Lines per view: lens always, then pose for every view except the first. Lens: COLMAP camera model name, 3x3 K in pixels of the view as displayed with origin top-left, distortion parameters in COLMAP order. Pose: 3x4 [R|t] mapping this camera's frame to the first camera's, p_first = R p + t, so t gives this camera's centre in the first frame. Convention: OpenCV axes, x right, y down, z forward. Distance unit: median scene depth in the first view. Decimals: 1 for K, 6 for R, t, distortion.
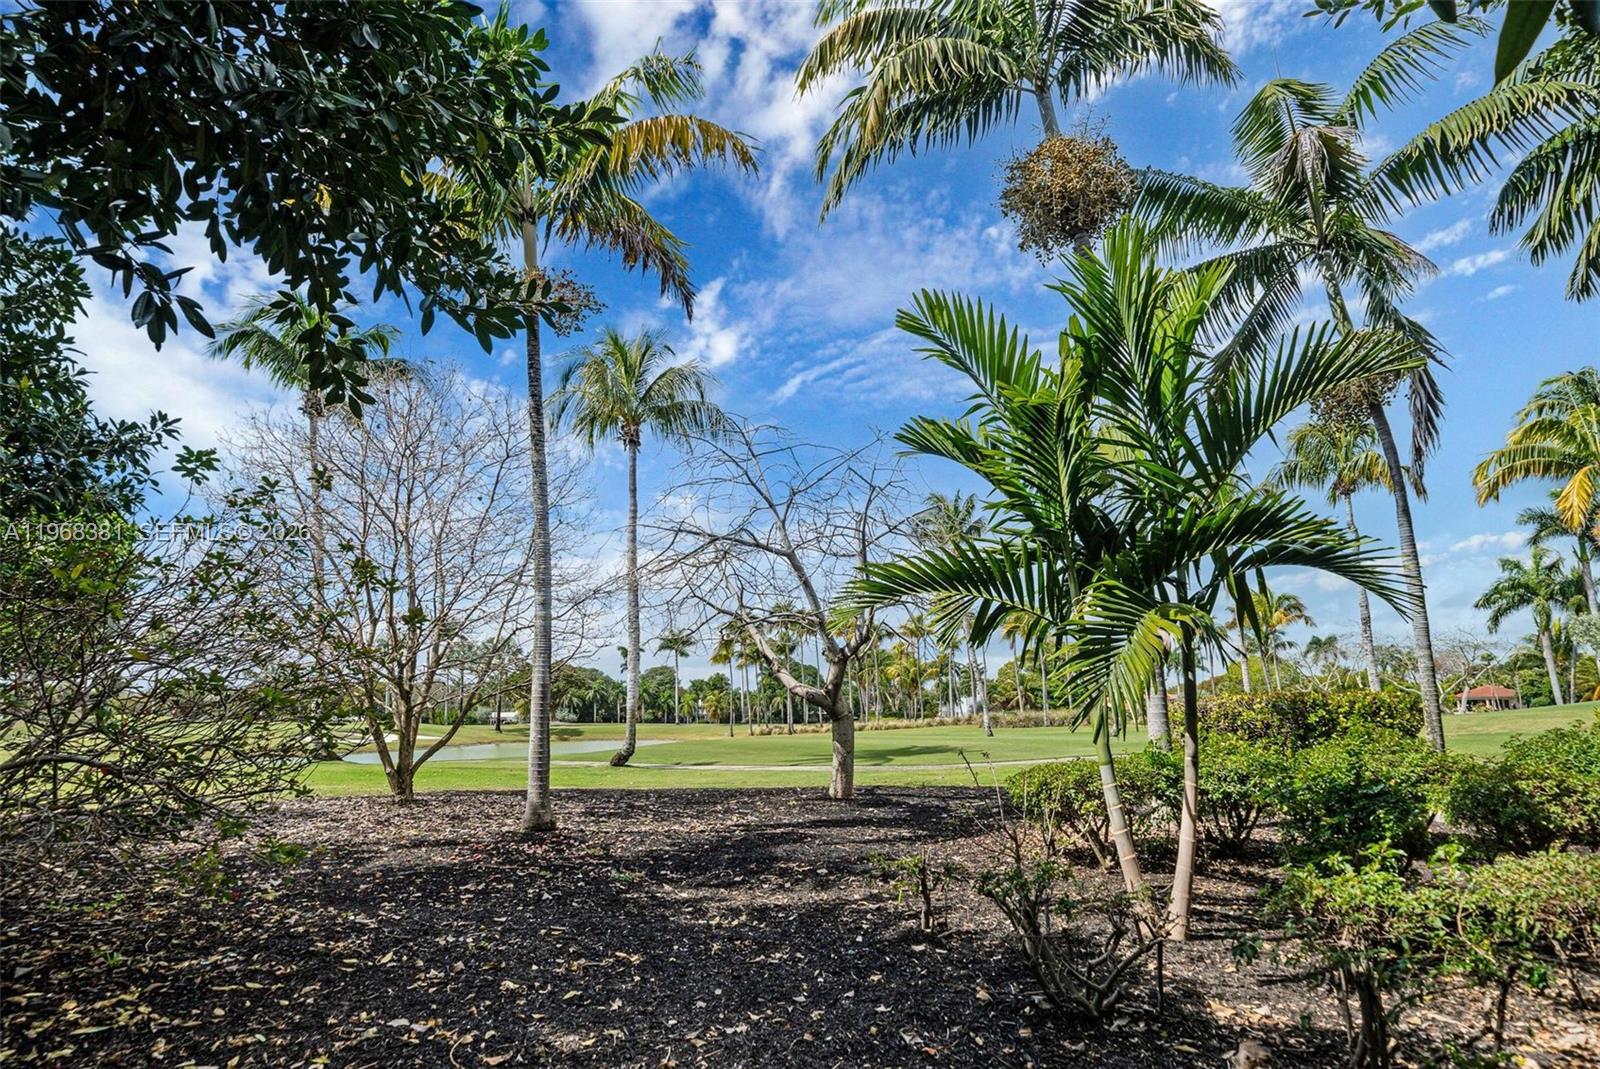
lens RADIAL K [[977.5, 0, 794.8], [0, 977.5, 537.1], [0, 0, 1]] dist [-0.007703, -0.000233]
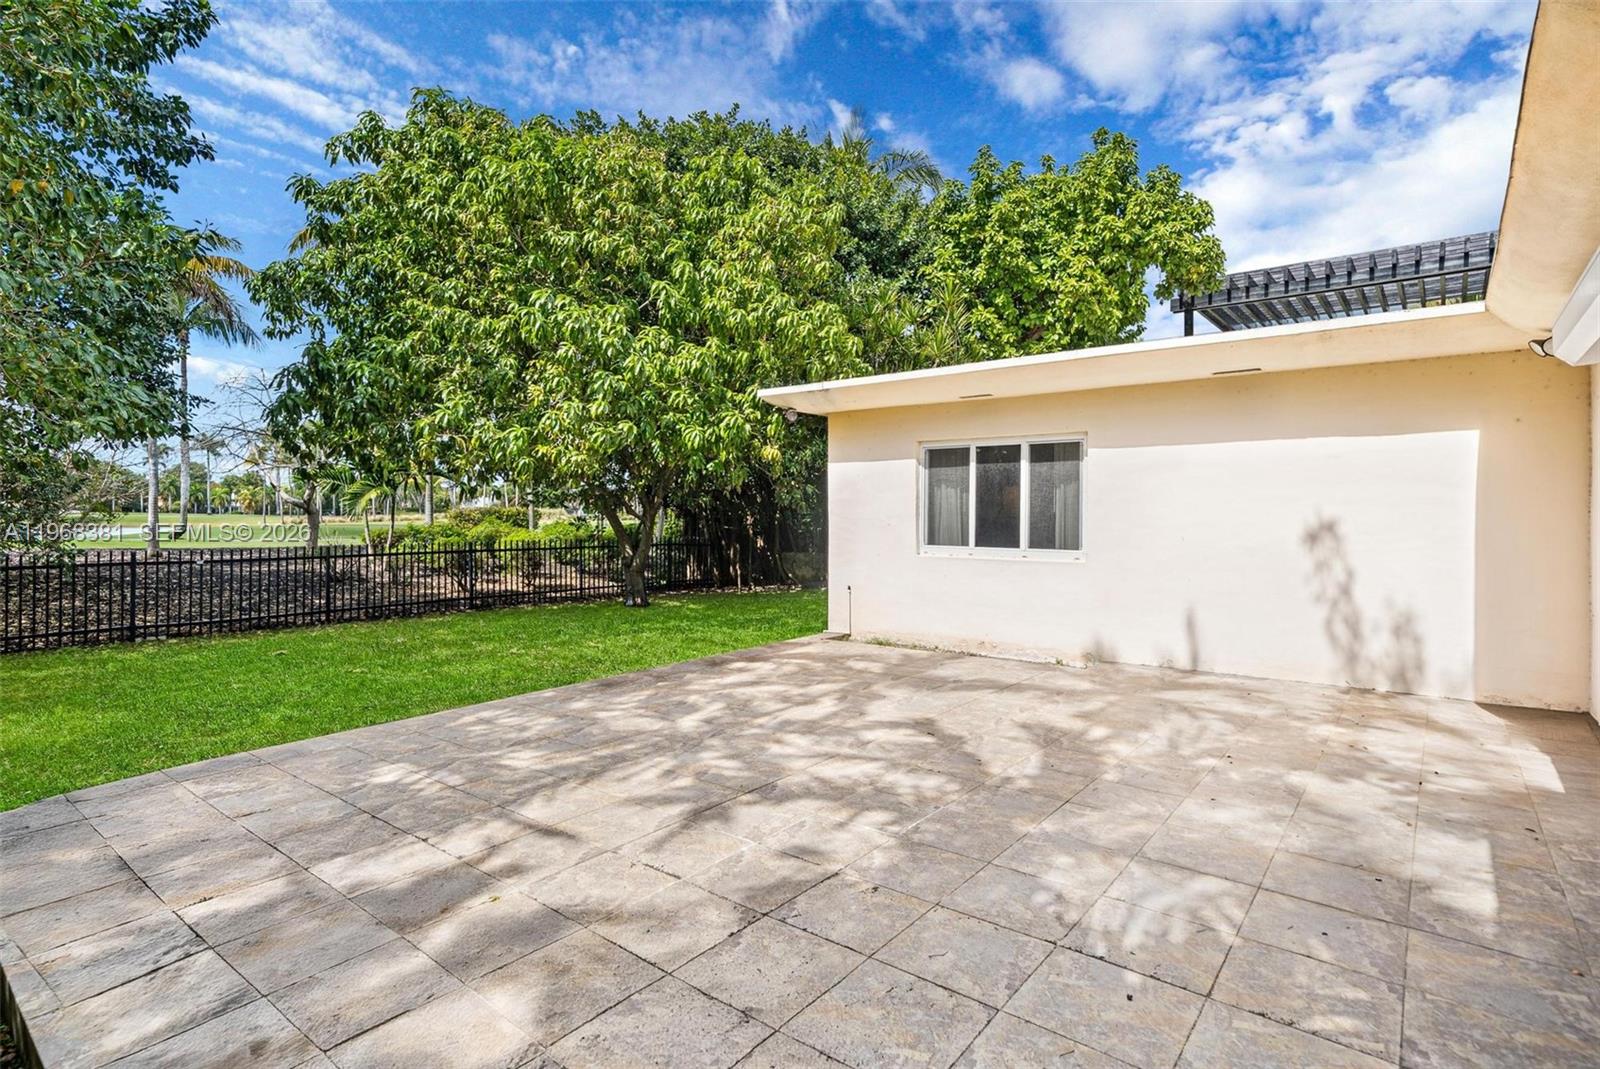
lens RADIAL K [[790.1, 0, 779.3], [0, 790.1, 511.8], [0, 0, 1]] dist [0.004553, 0.001347]
pose [[0.872999, 0.020955, 0.487271, 0.060585], [-0.107407, 0.982809, 0.150167, -0.124920], [-0.475747, -0.183432, 0.860242, -0.646033]]
